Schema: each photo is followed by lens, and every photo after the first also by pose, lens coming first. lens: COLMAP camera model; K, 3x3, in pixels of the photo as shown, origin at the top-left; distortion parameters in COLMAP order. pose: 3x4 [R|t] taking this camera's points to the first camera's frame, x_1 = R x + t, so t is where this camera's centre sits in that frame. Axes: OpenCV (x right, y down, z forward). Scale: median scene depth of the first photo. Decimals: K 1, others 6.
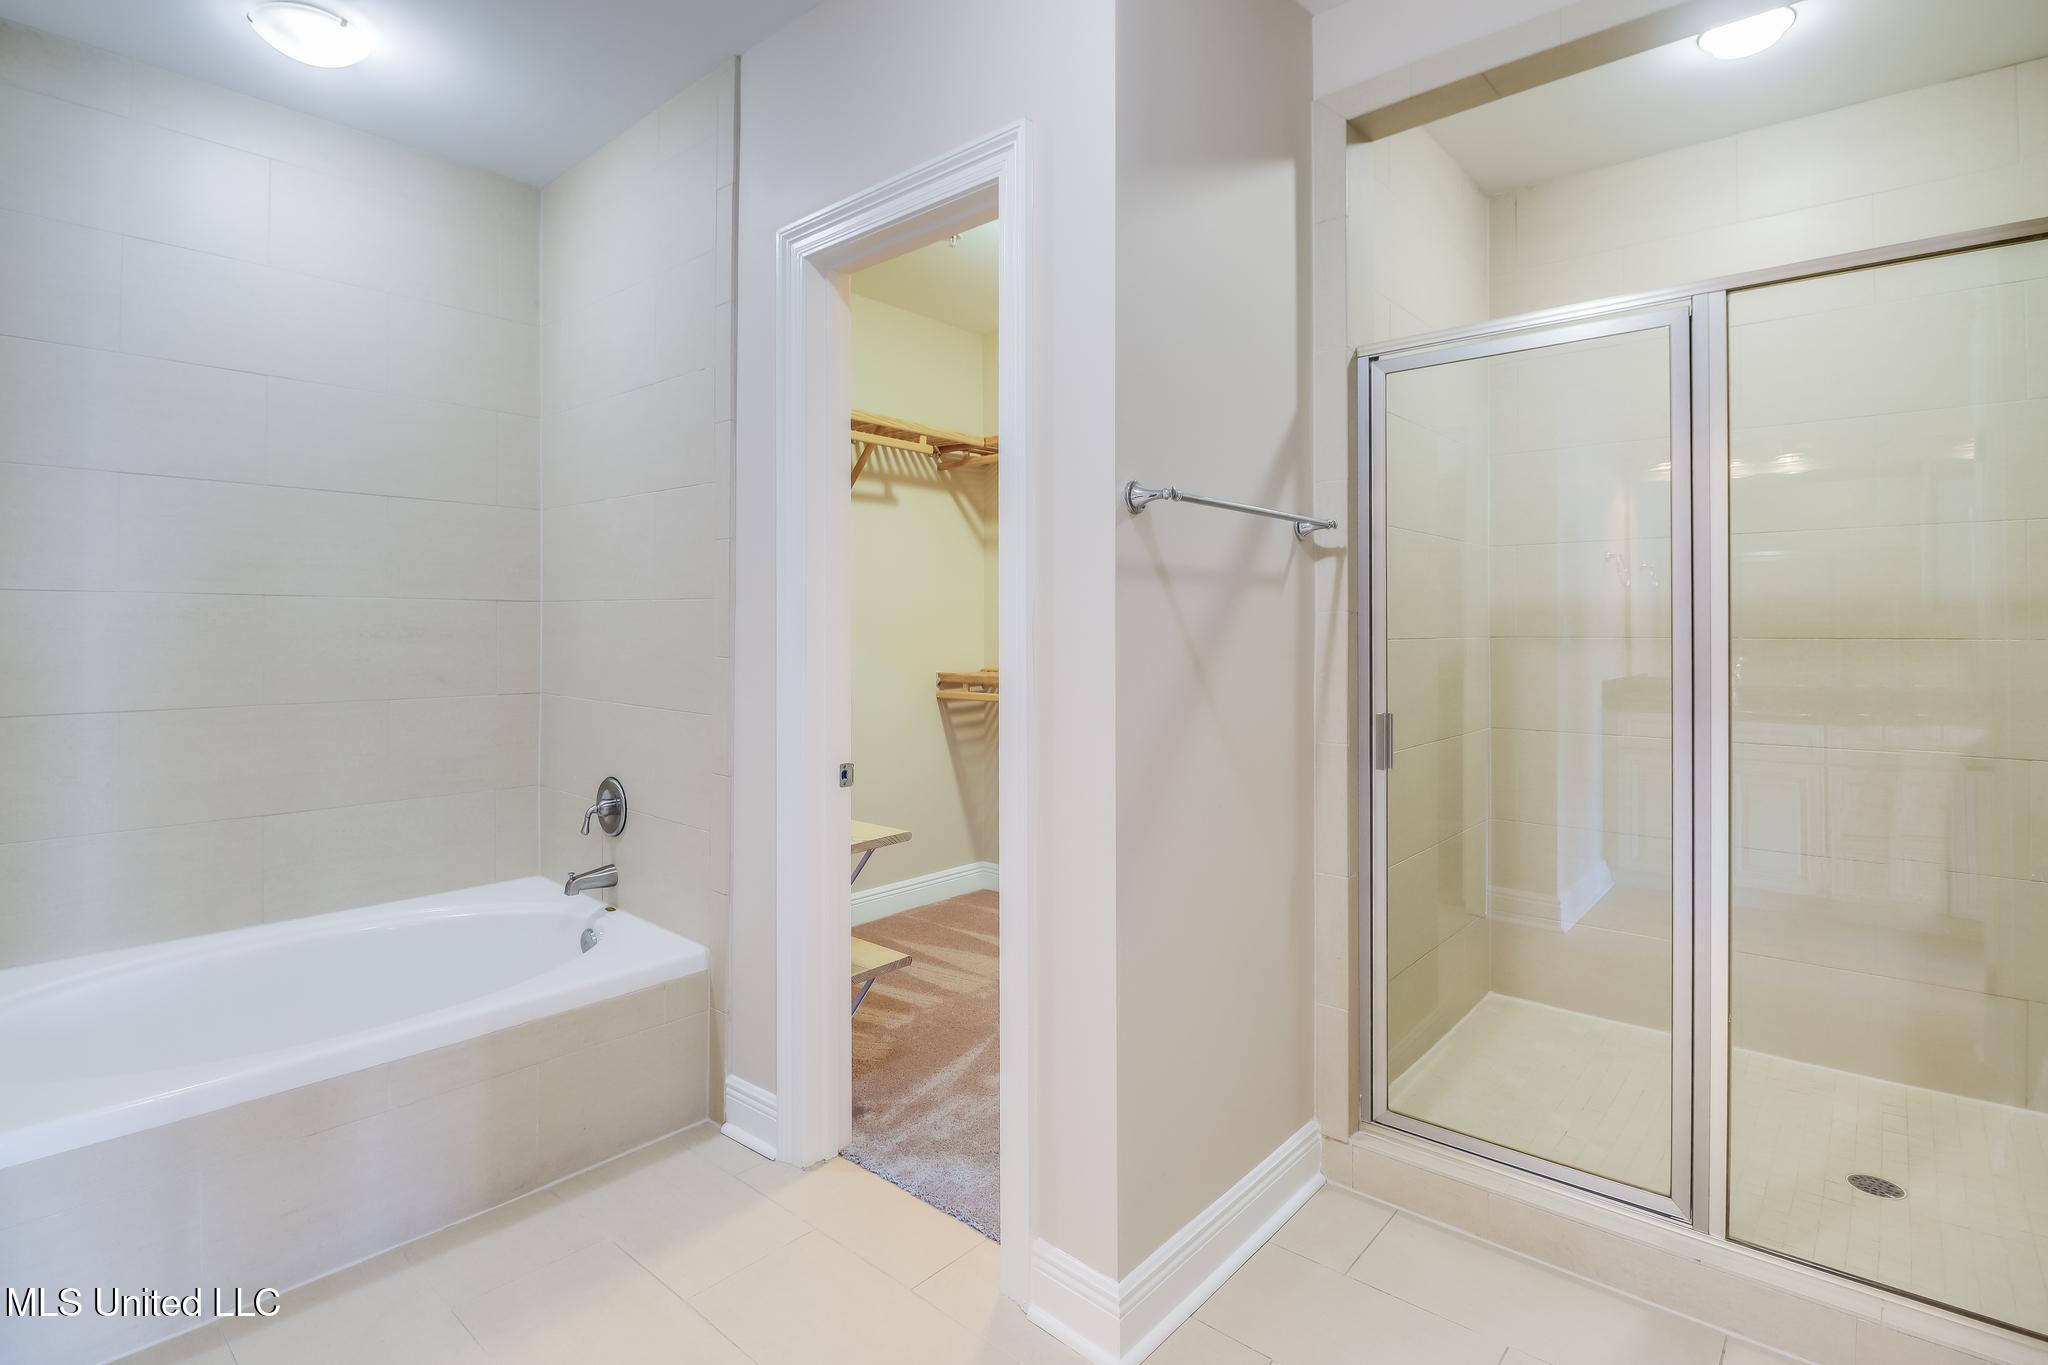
lens RADIAL K [[976.2, 0, 1011.5], [0, 976.2, 644.3], [0, 0, 1]] dist [0.003521, -0.012262]
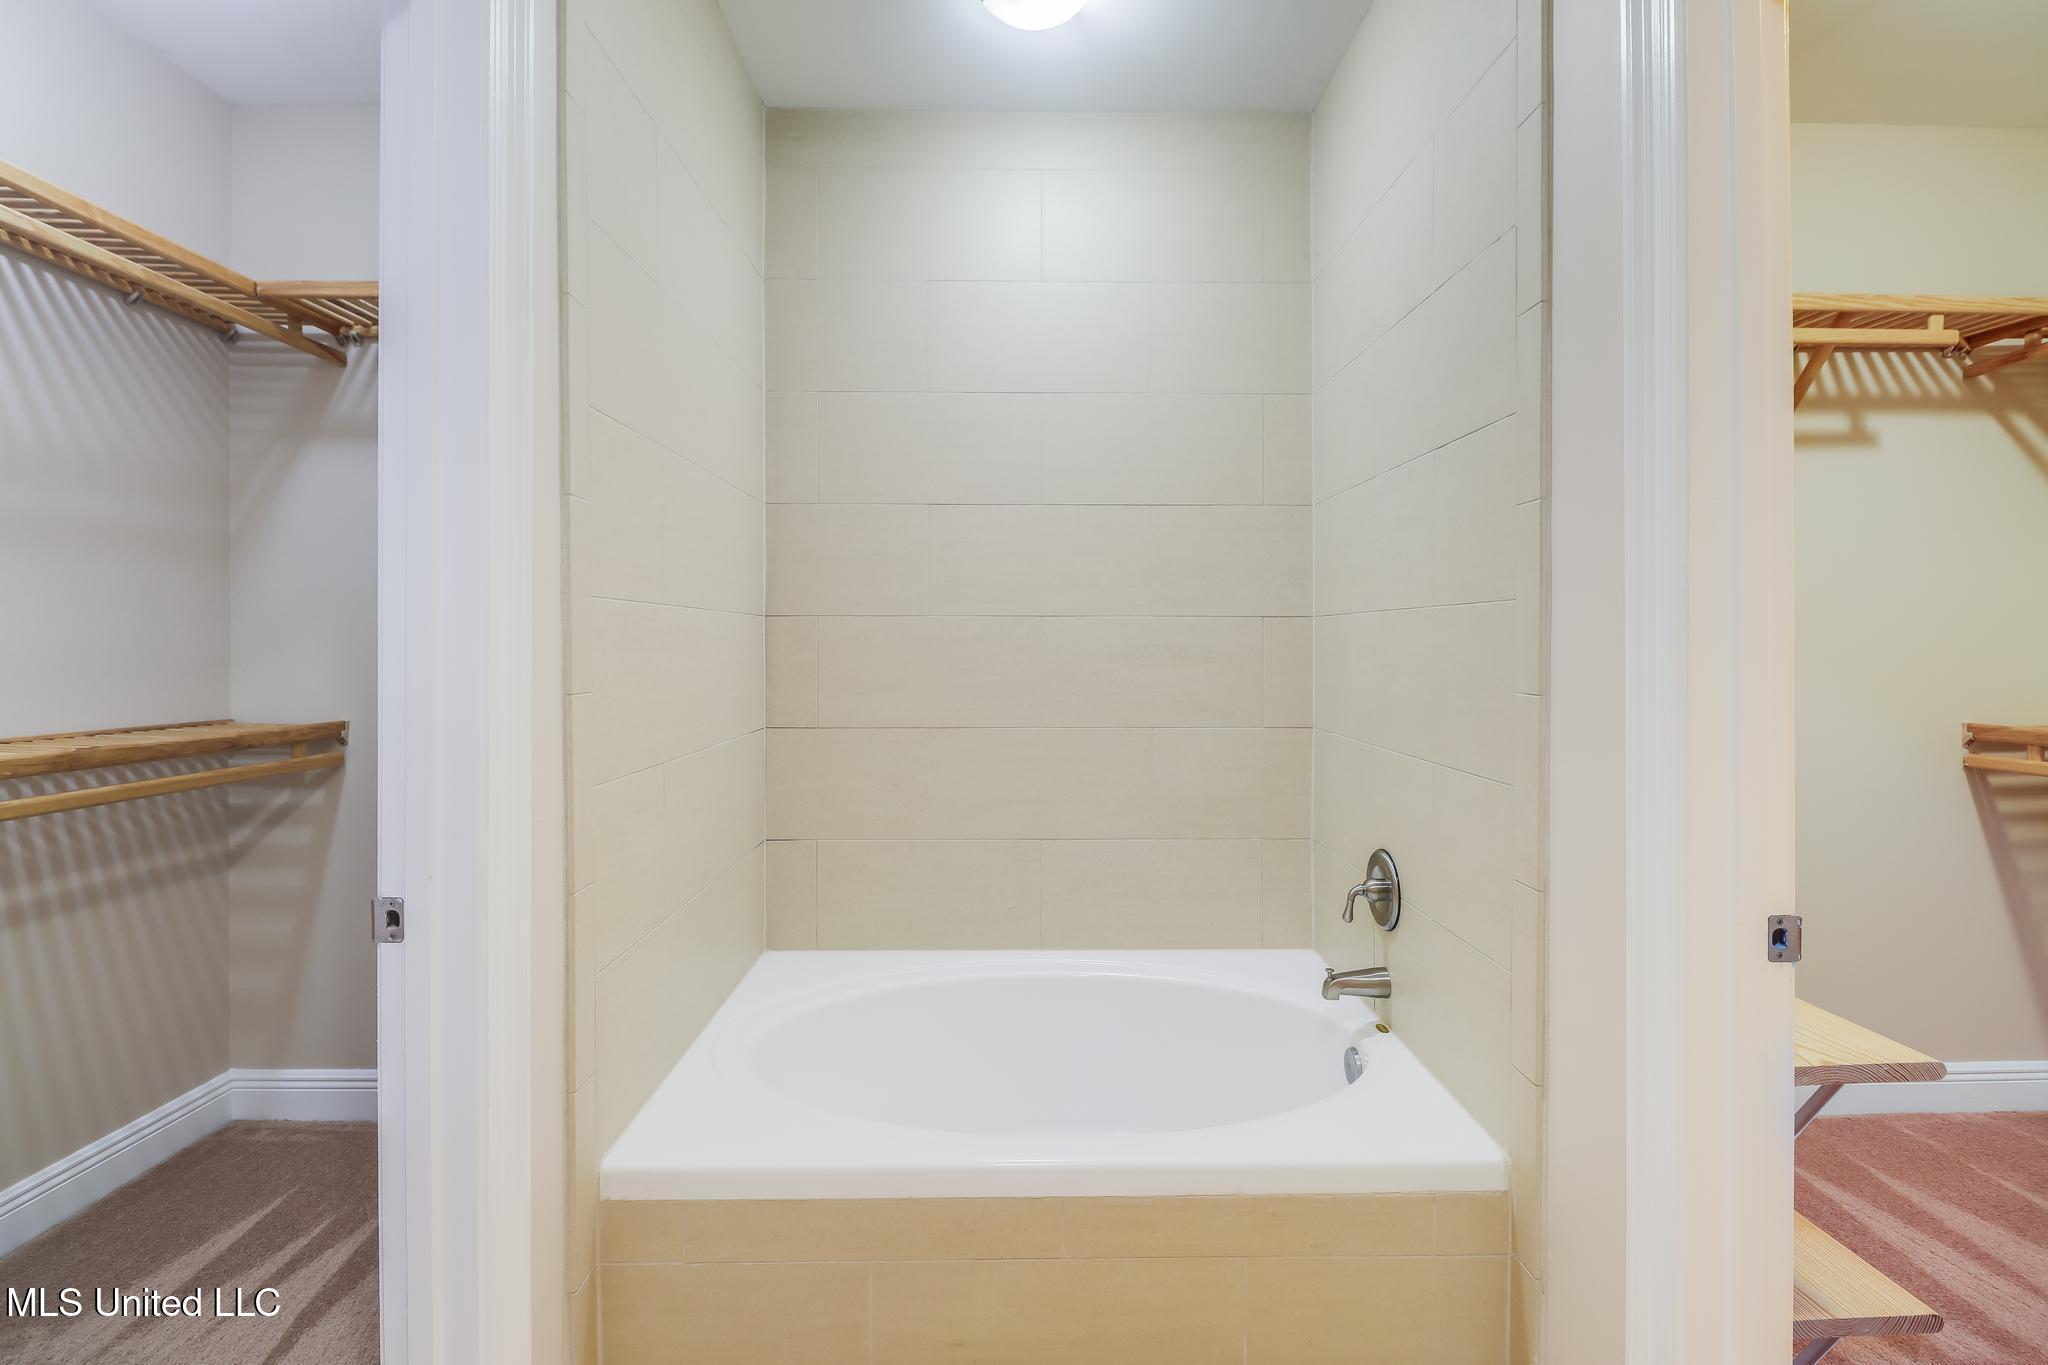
lens RADIAL K [[976.2, 0, 1011.5], [0, 976.2, 644.3], [0, 0, 1]] dist [0.003521, -0.012262]
pose [[0.675884, -0.006852, -0.736976, -0.051609], [-0.010581, 0.999763, -0.019000, -0.002437], [0.736932, 0.020640, 0.675652, 0.277489]]
